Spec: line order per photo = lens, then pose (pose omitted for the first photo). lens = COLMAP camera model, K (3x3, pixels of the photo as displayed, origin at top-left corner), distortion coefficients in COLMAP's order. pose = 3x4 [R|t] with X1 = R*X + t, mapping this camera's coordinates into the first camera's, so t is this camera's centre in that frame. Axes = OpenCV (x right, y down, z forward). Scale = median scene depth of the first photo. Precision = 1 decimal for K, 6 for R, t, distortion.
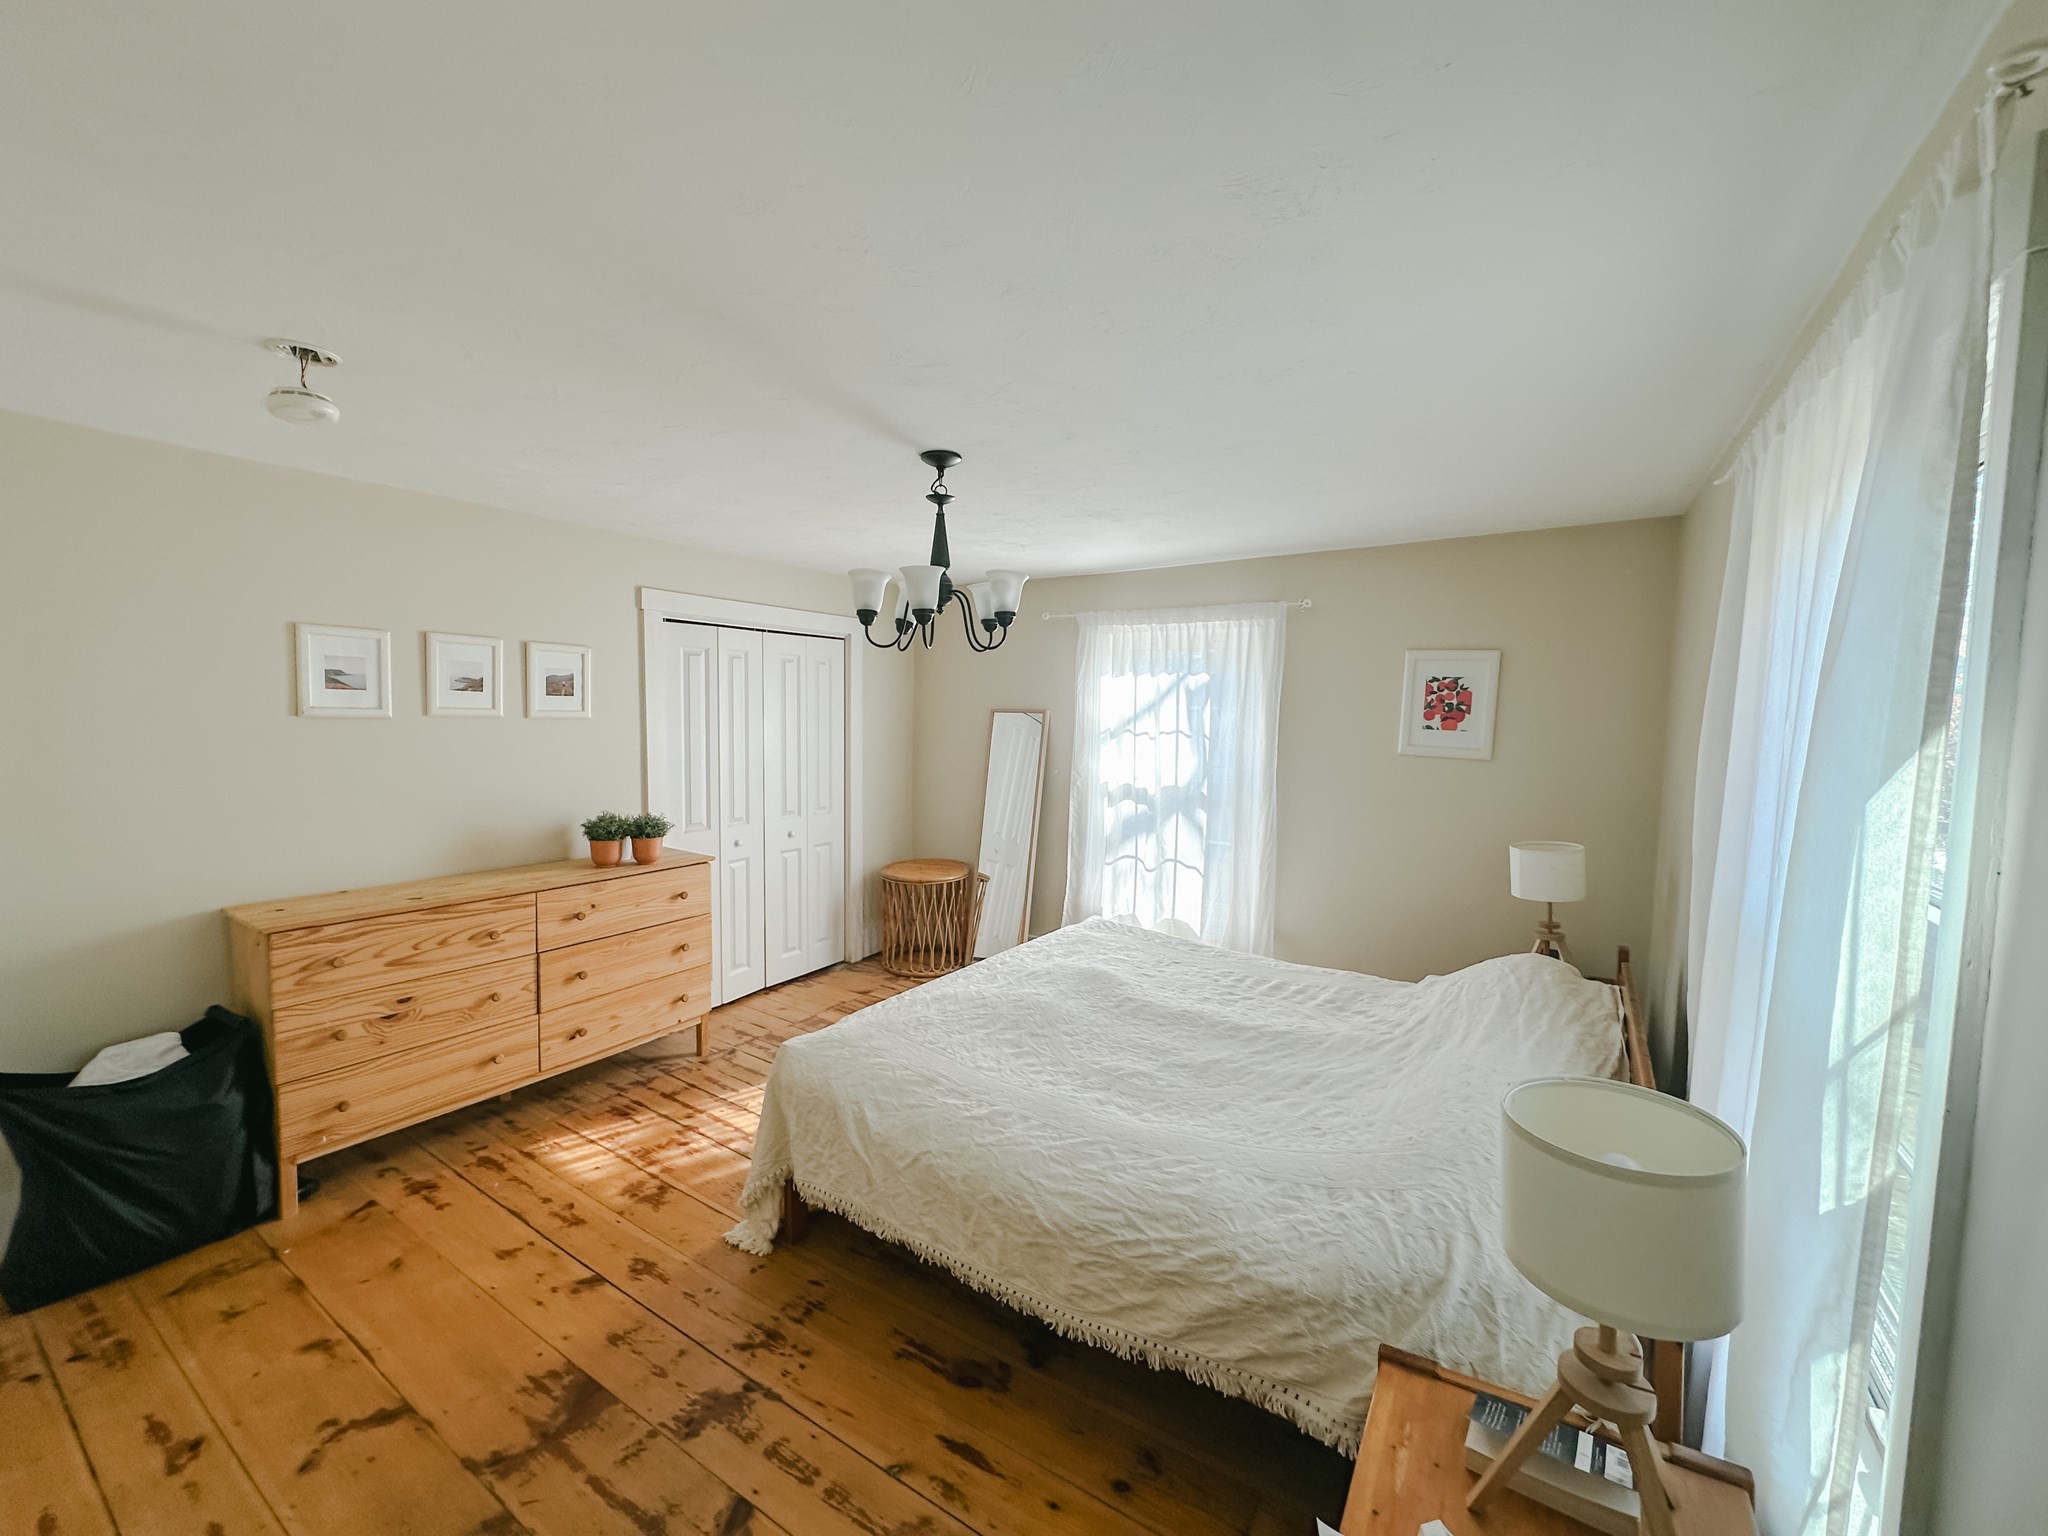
lens RADIAL K [[816.7, 0, 1024.0], [0, 816.7, 768.0], [0, 0, 1]] dist [-0.002169, 0.000741]
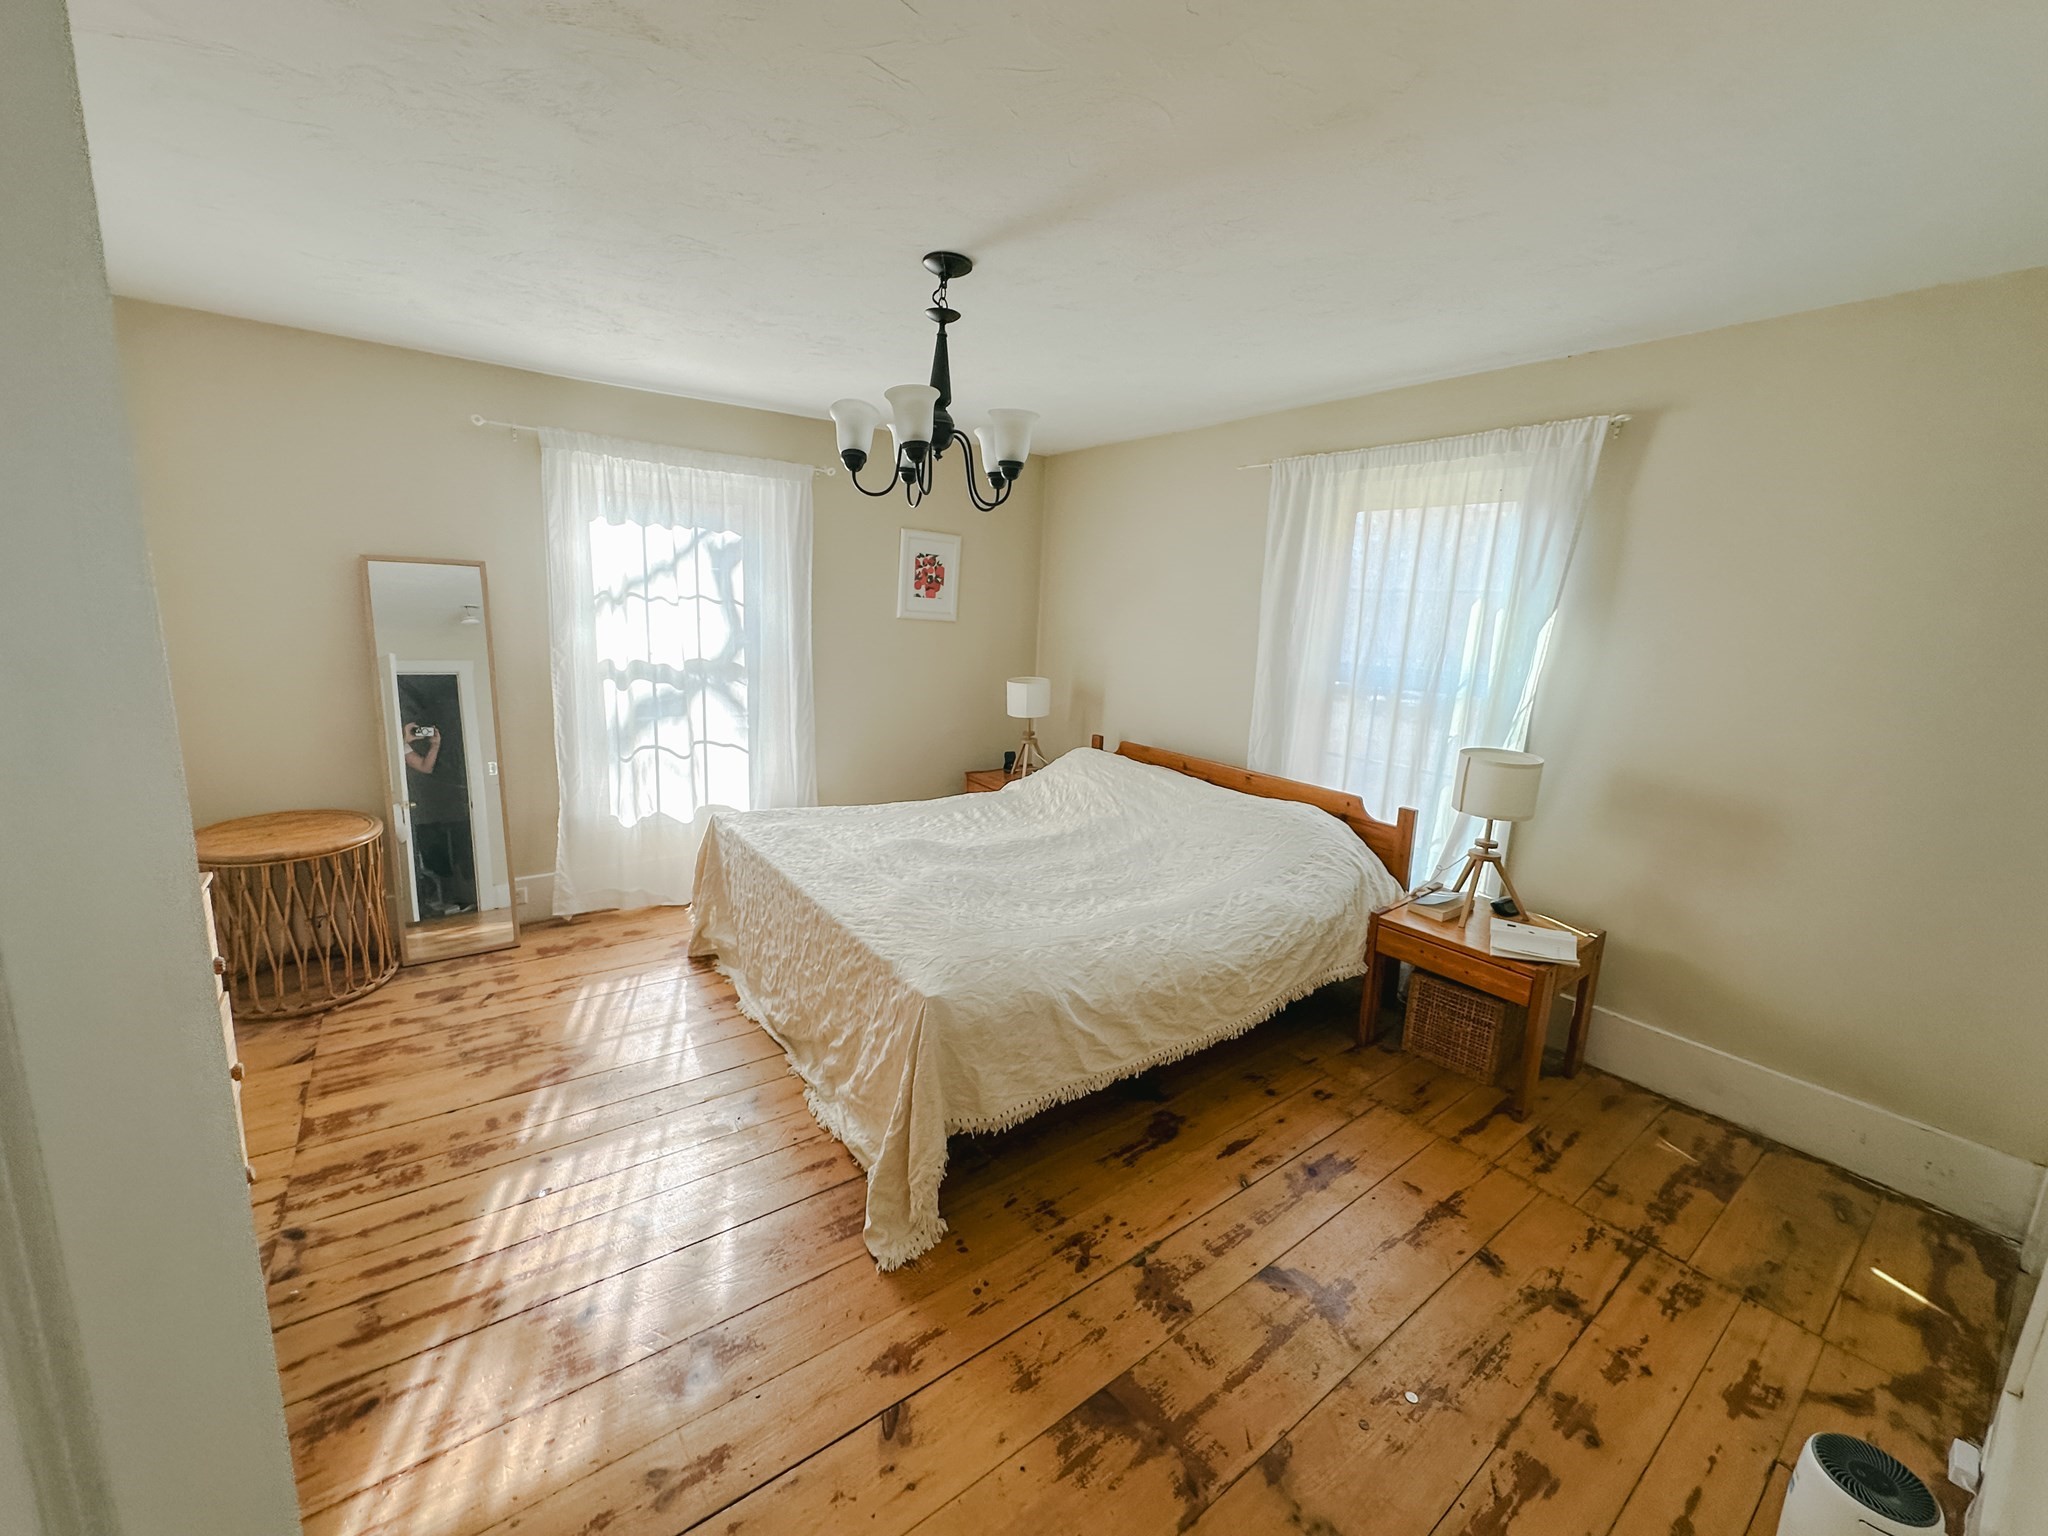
lens RADIAL K [[816.7, 0, 1024.0], [0, 816.7, 768.0], [0, 0, 1]] dist [-0.002169, 0.000741]
pose [[0.347932, -0.185538, 0.918977, -0.911821], [0.027812, 0.981833, 0.187698, -0.030832], [-0.937107, -0.039747, 0.346771, 0.609052]]
